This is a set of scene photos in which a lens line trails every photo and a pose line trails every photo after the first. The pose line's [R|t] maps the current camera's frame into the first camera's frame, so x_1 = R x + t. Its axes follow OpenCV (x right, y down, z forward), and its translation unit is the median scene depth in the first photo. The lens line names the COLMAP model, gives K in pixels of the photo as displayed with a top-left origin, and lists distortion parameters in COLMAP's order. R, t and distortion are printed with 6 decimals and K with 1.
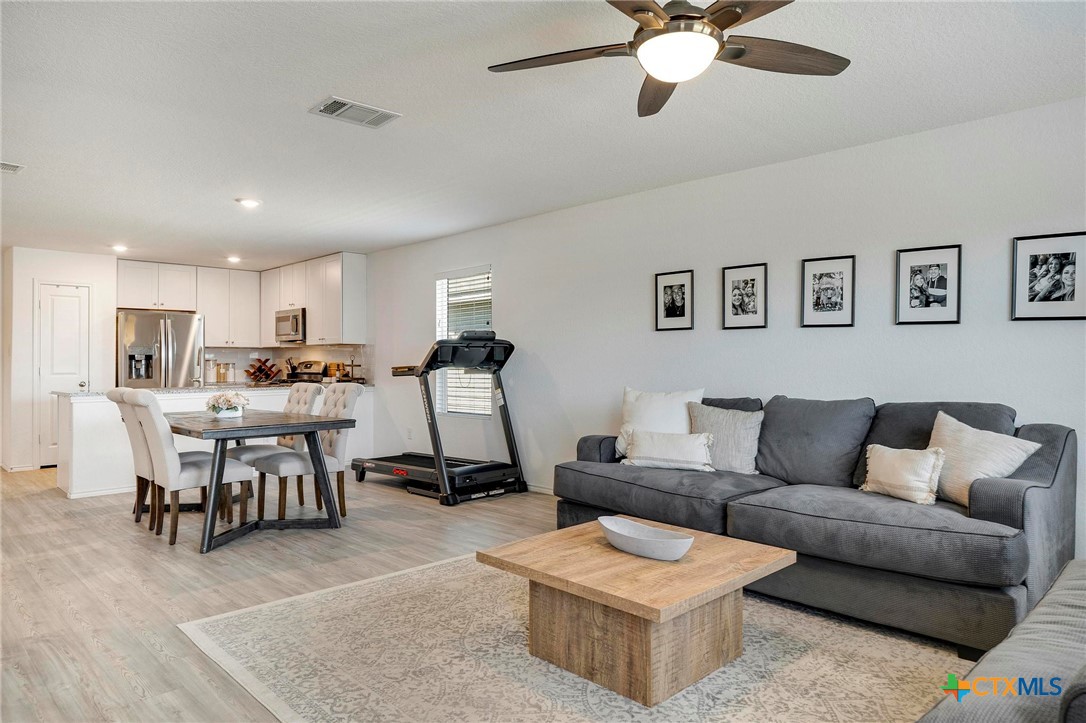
lens RADIAL K [[677.1, 0, 538.2], [0, 677.1, 357.4], [0, 0, 1]] dist [-0.000691, -0.001313]
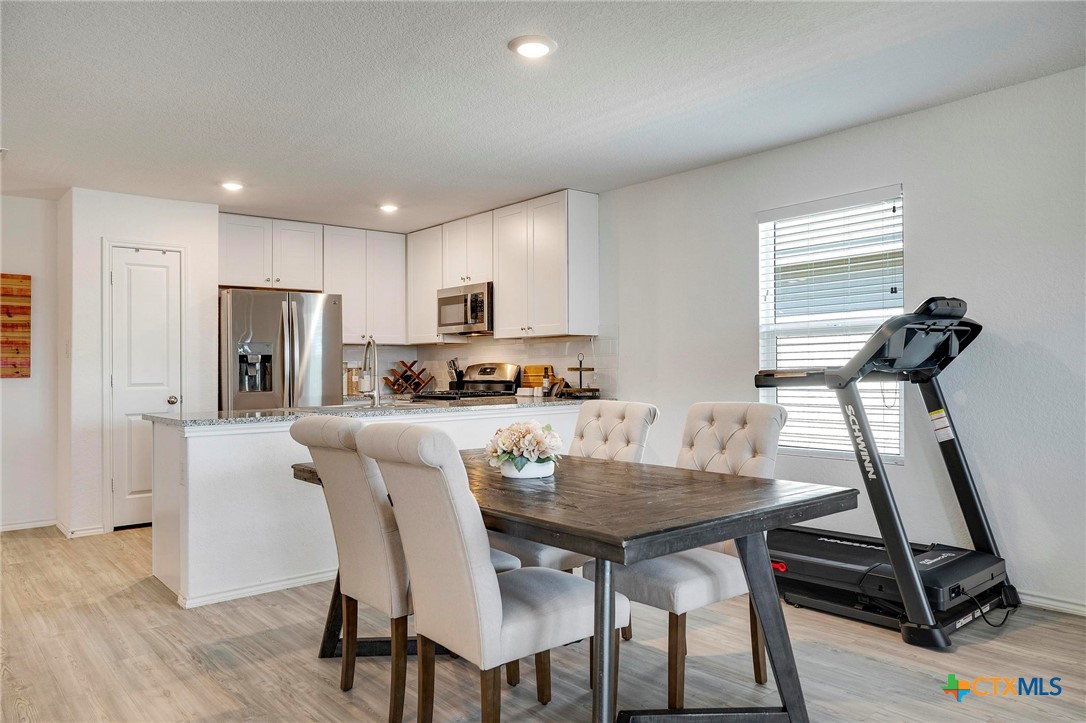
lens RADIAL K [[754.5, 0, 543.0], [0, 754.5, 361.5], [0, 0, 1]] dist [0.005104, 0.000960]
pose [[0.997061, -0.006797, -0.076306, -0.255114], [0.006760, 0.999977, -0.000749, 0.005083], [0.076310, 0.000231, 0.997084, 0.292821]]
